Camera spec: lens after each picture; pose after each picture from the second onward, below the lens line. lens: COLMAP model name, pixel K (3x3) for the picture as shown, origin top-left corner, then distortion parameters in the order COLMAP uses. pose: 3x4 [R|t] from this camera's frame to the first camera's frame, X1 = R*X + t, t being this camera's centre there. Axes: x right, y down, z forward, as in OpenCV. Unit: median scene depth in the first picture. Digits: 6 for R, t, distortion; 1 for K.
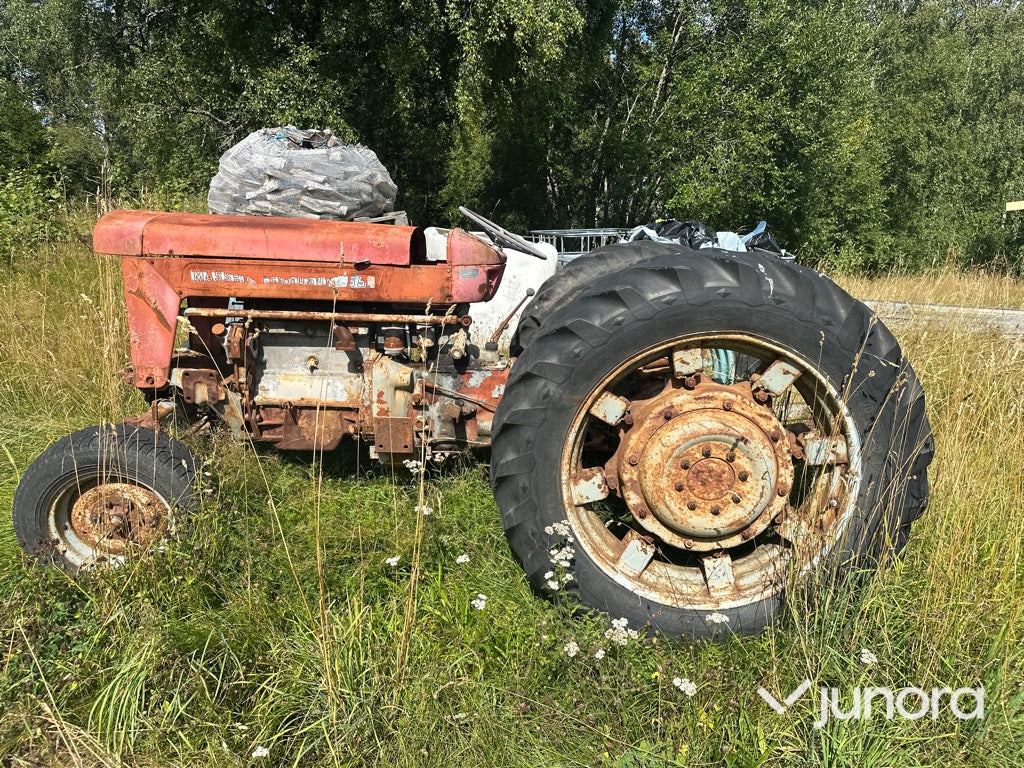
lens RADIAL K [[733.0, 0, 502.9], [0, 733.0, 387.4], [0, 0, 1]] dist [0.008416, -0.020161]
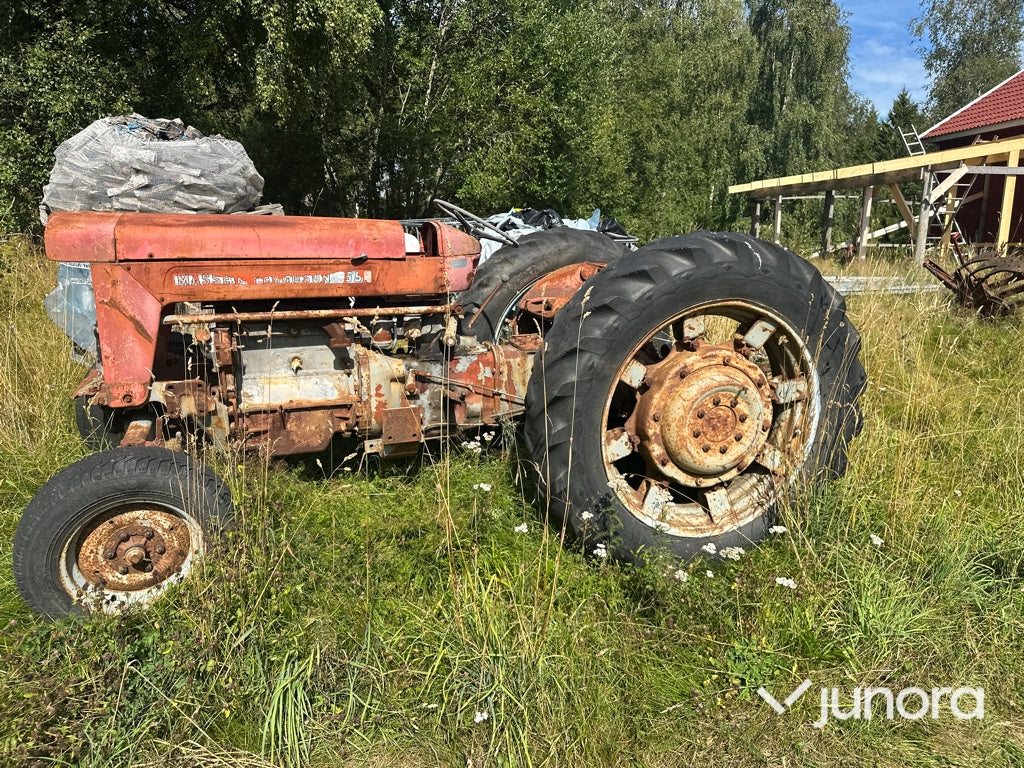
lens RADIAL K [[733.0, 0, 508.2], [0, 733.0, 386.1], [0, 0, 1]] dist [0.008416, -0.020161]
pose [[0.940215, -0.103156, 0.324584, -0.335621], [0.099597, 0.994645, 0.027607, -0.002704], [-0.325693, 0.006371, 0.945454, -0.013187]]
